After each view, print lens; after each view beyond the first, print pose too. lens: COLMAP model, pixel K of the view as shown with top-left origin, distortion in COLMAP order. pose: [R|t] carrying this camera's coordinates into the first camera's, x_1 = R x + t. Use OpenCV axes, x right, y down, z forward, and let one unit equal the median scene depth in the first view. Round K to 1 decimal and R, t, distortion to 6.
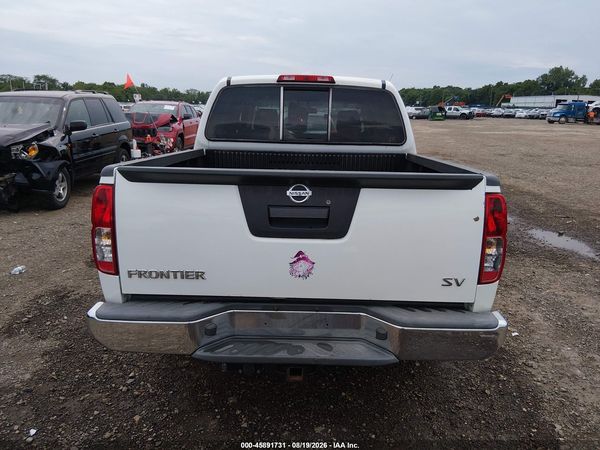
lens RADIAL K [[459.4, 0, 300.8], [0, 459.4, 222.9], [0, 0, 1]] dist [0.060124, -0.102992]
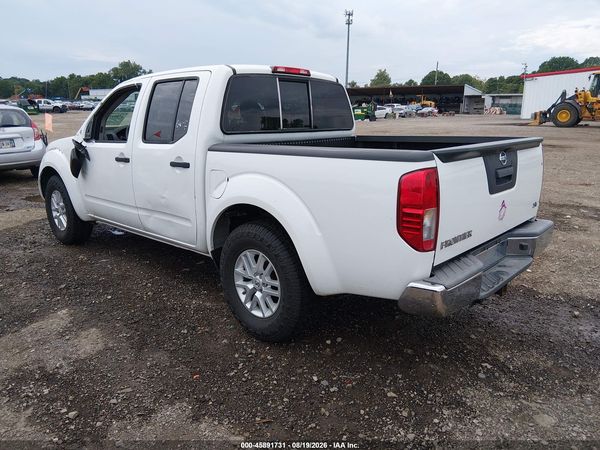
lens RADIAL K [[459.4, 0, 304.7], [0, 459.4, 221.1], [0, 0, 1]] dist [0.060124, -0.102992]
pose [[0.664886, -0.192679, 0.721666, -0.803153], [0.184865, 0.978547, 0.090944, -0.064952], [-0.723707, 0.072943, 0.686241, 0.272625]]
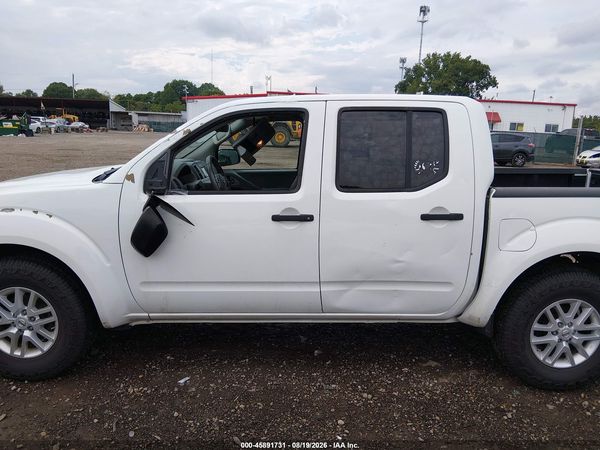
lens RADIAL K [[459.4, 0, 303.8], [0, 459.4, 220.7], [0, 0, 1]] dist [0.060124, -0.102992]
pose [[-0.028747, -0.210016, 0.977275, -0.812878], [0.203350, 0.956006, 0.211427, -0.078455], [-0.978684, 0.204807, 0.015224, 0.323769]]
